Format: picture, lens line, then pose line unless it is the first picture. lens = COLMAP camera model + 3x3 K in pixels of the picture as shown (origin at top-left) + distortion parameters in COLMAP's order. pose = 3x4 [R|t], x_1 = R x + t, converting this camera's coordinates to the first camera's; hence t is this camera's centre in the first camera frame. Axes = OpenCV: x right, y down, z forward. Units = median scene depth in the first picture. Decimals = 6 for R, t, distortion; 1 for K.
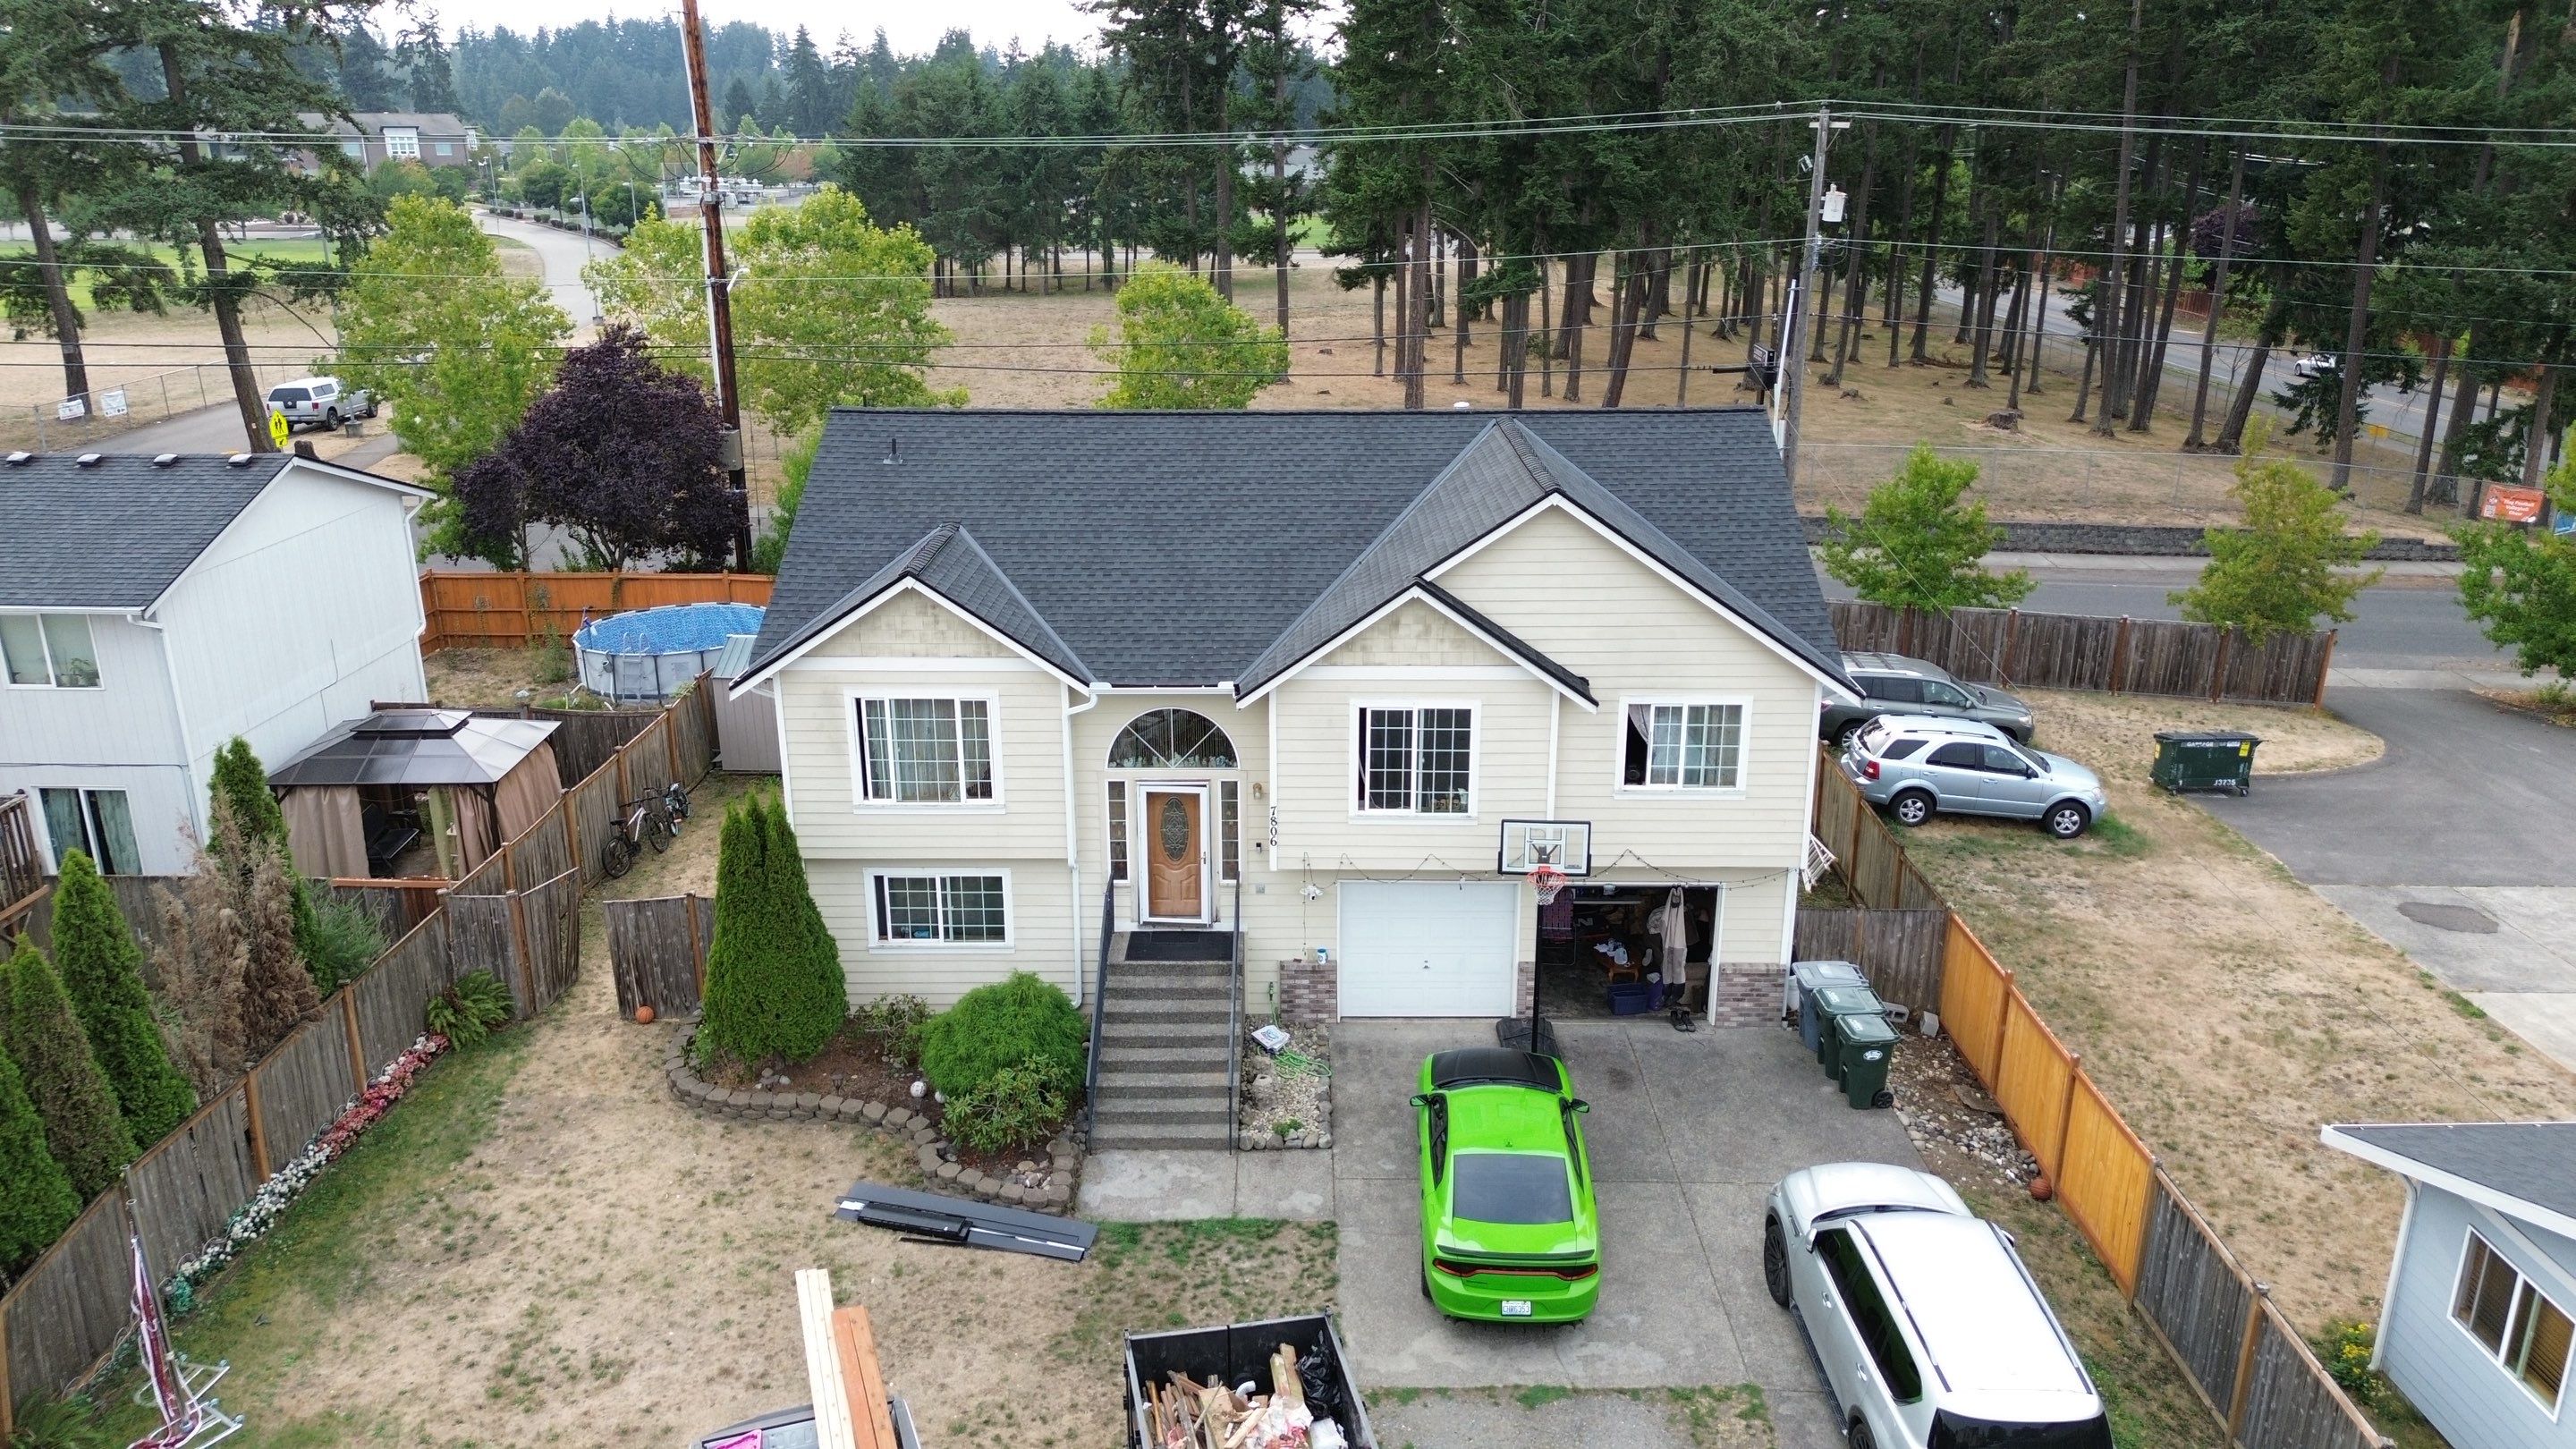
lens RADIAL K [[1816.0, 0, 1298.4], [0, 1816.0, 717.3], [0, 0, 1]] dist [0.063377, -0.053587]
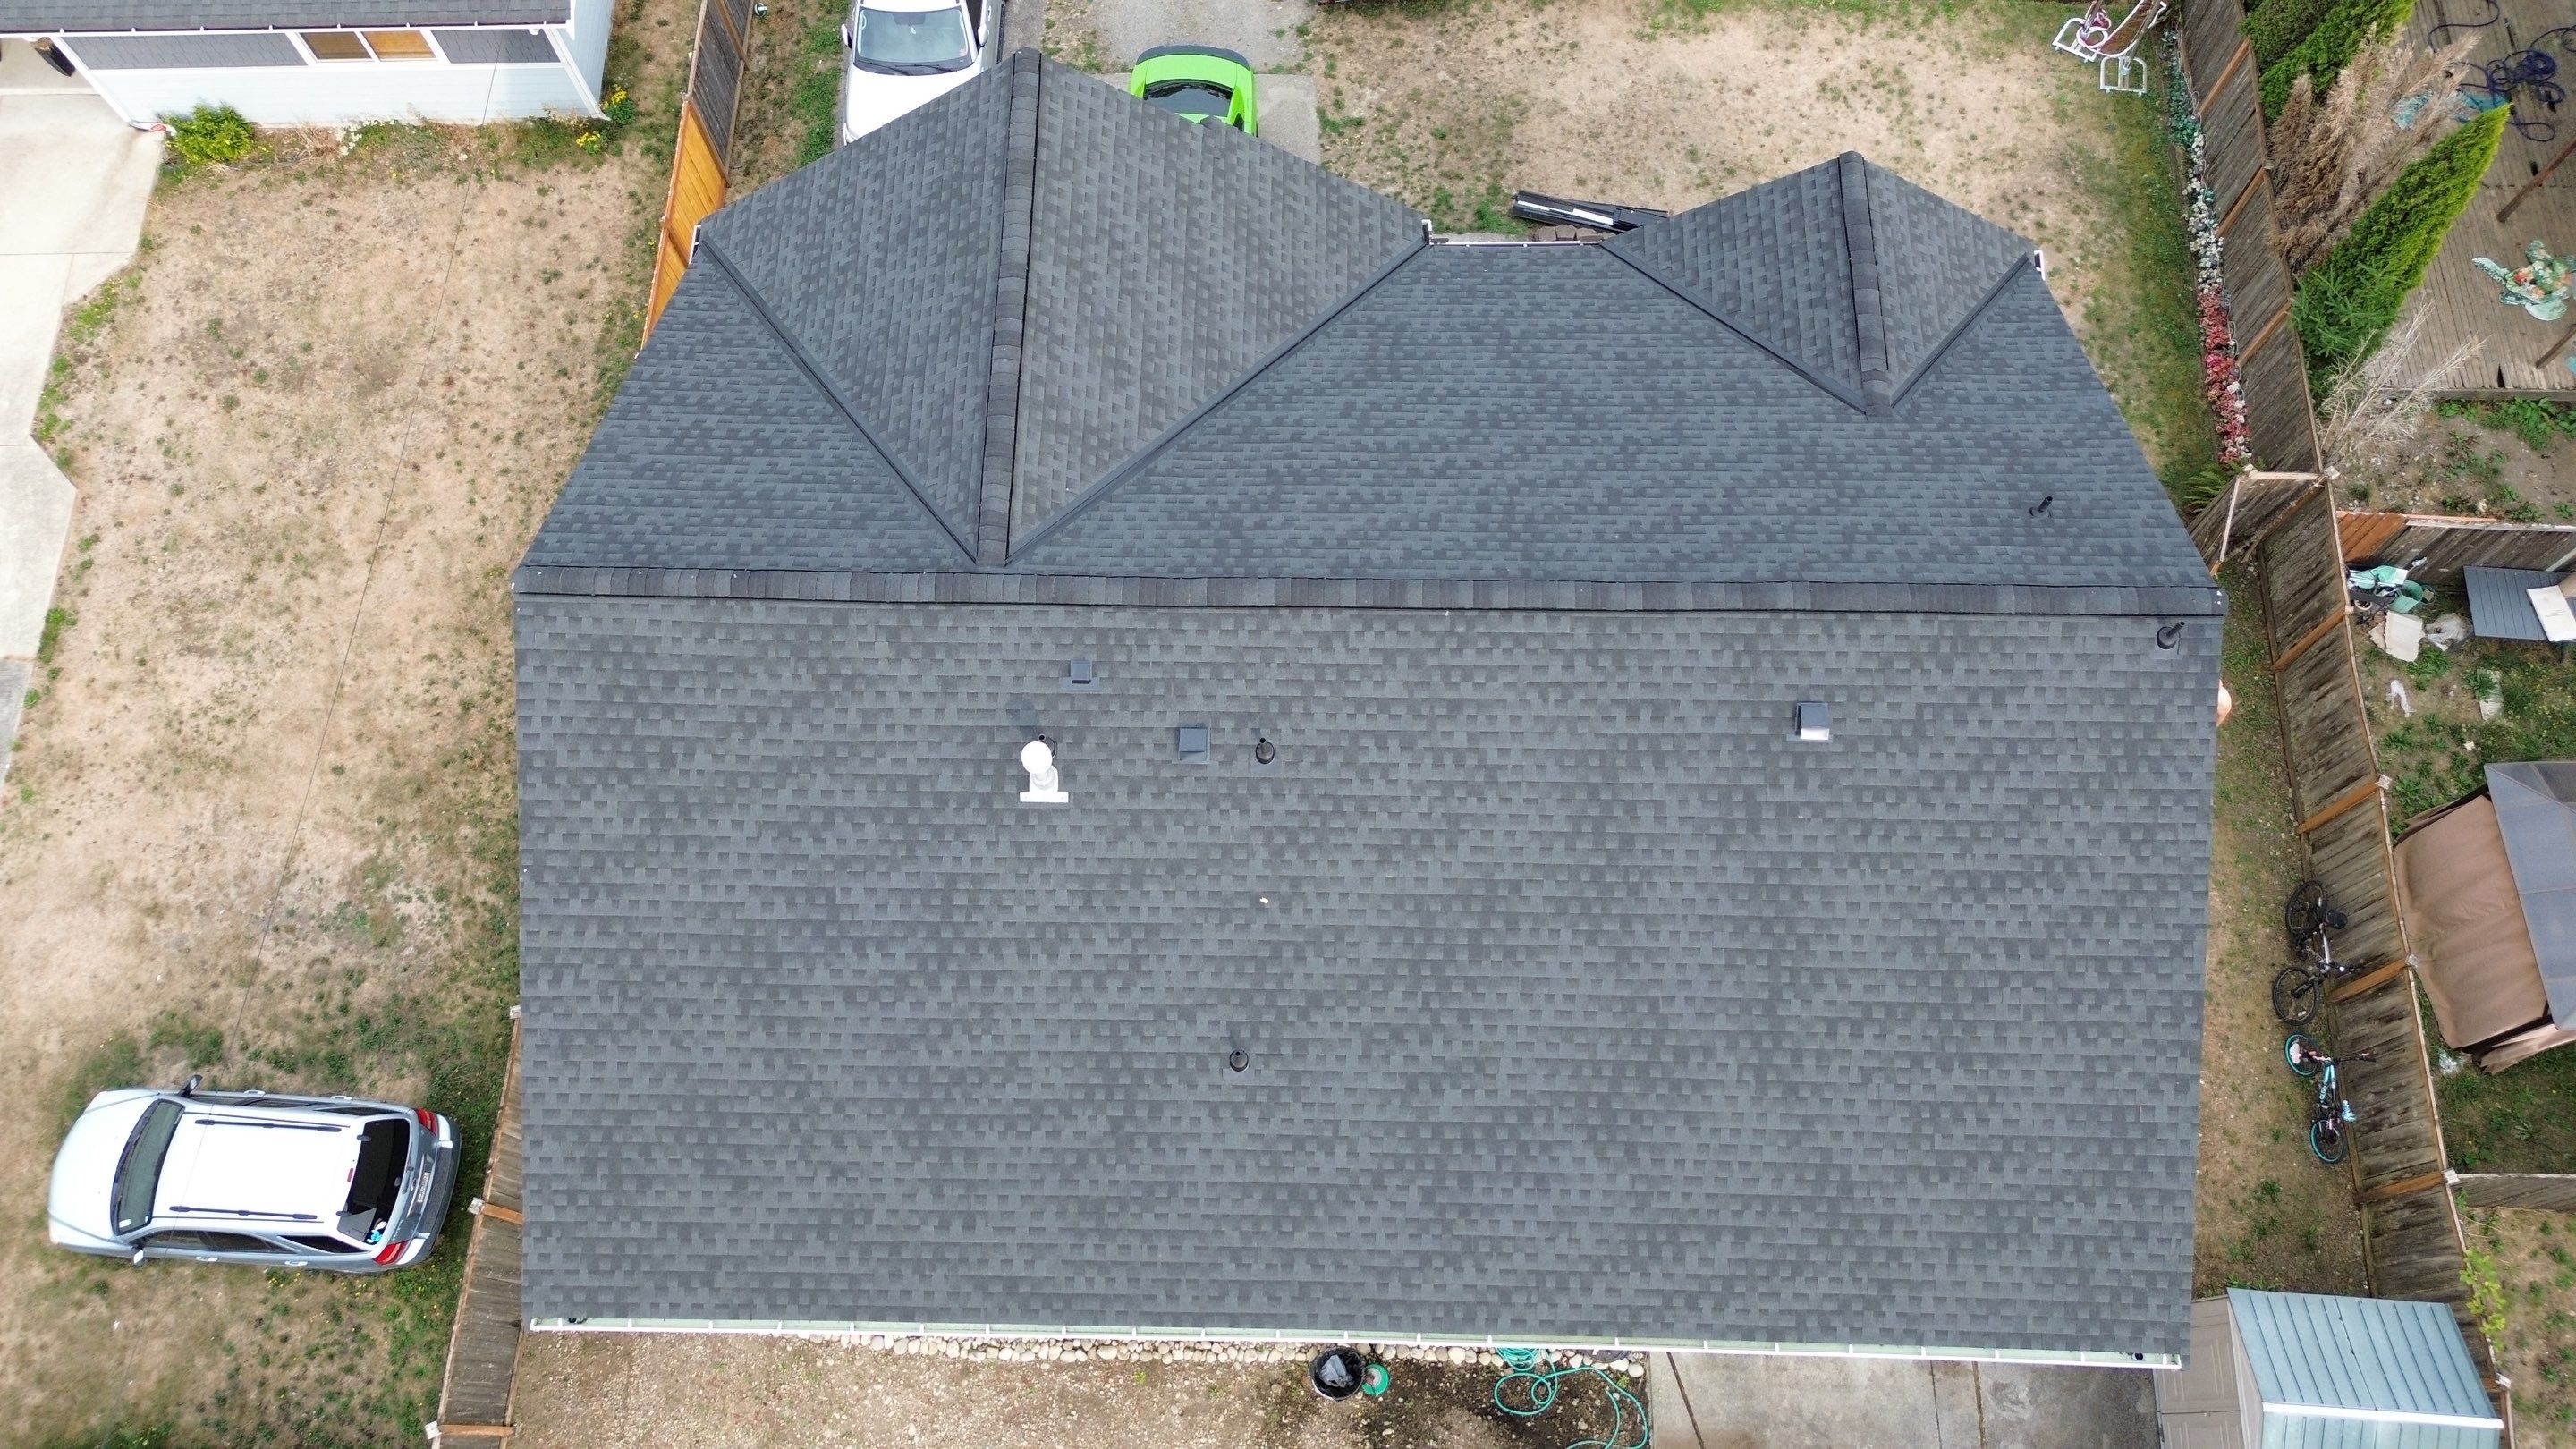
lens RADIAL K [[1816.0, 0, 1286.6], [0, 1816.0, 717.5], [0, 0, 1]] dist [0.063377, -0.053587]
pose [[-0.999647, -0.010363, 0.024478, 0.007578], [0.023810, 0.060328, 0.997895, -0.821198], [-0.011818, 0.998125, -0.060060, 1.229181]]
